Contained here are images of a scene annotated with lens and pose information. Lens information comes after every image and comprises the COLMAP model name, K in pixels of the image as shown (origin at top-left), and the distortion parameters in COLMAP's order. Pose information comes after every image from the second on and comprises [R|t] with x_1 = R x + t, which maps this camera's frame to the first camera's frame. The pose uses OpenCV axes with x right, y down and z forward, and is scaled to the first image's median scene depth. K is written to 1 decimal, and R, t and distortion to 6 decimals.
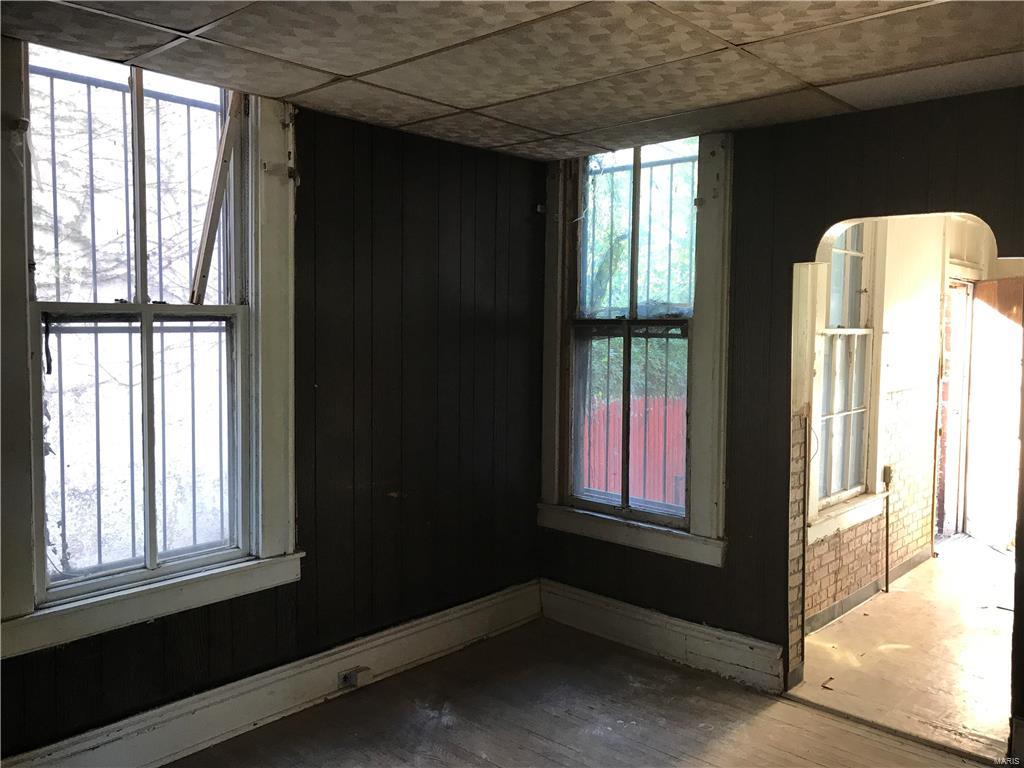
lens RADIAL K [[847.3, 0, 511.1], [0, 847.3, 364.6], [0, 0, 1]] dist [0.021276, -0.003338]
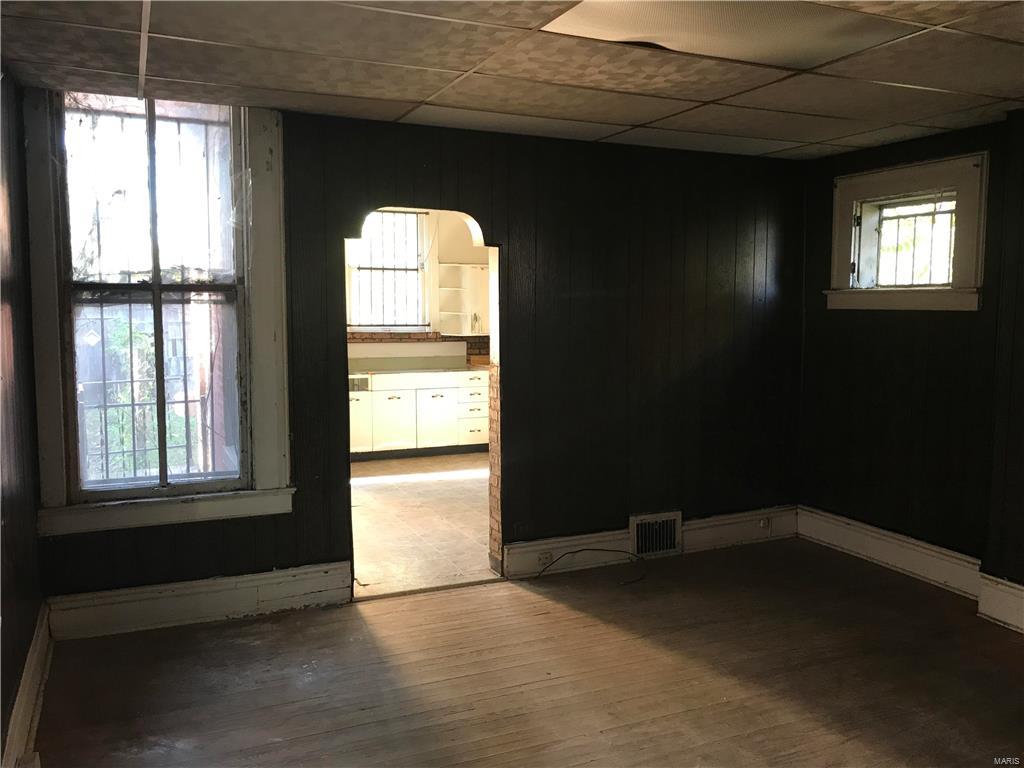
lens RADIAL K [[847.3, 0, 511.1], [0, 847.3, 364.6], [0, 0, 1]] dist [0.021276, -0.003338]
pose [[0.390127, -0.076345, 0.917591, -0.635634], [0.044806, 0.996950, 0.063898, -0.008429], [-0.919670, 0.016185, 0.392358, 0.307386]]
